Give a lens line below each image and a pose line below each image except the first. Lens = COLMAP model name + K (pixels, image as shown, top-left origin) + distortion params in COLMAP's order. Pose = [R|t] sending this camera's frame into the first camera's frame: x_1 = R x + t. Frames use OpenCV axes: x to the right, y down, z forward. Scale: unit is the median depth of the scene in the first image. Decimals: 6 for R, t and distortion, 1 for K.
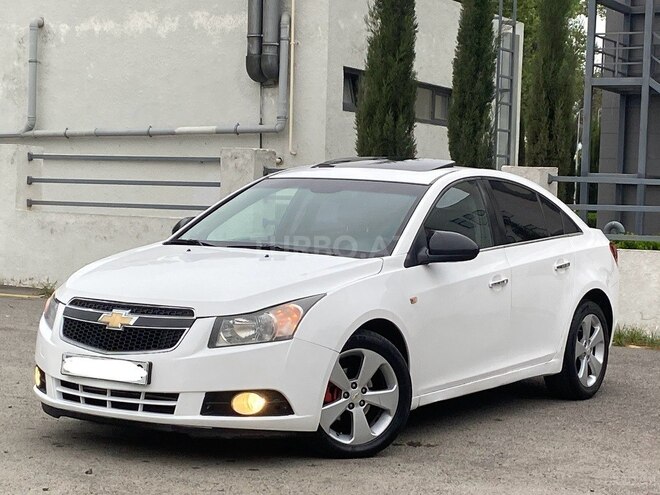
lens RADIAL K [[1515.6, 0, 338.2], [0, 1515.6, 269.4], [0, 0, 1]] dist [0.152244, 0.000000]
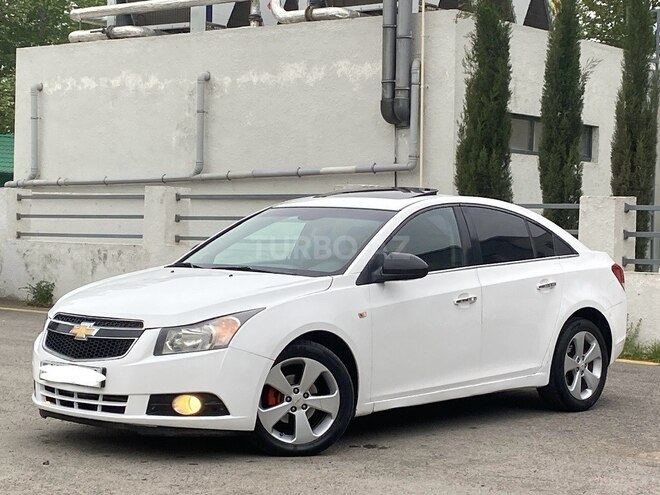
lens RADIAL K [[1429.8, 0, 286.0], [0, 1429.8, 256.7], [0, 0, 1]] dist [0.110453, 0.000000]
pose [[0.987205, -0.009896, -0.159148, 0.142227], [0.004887, 0.999481, -0.031829, 0.009836], [0.159380, 0.030644, 0.986742, -0.032009]]
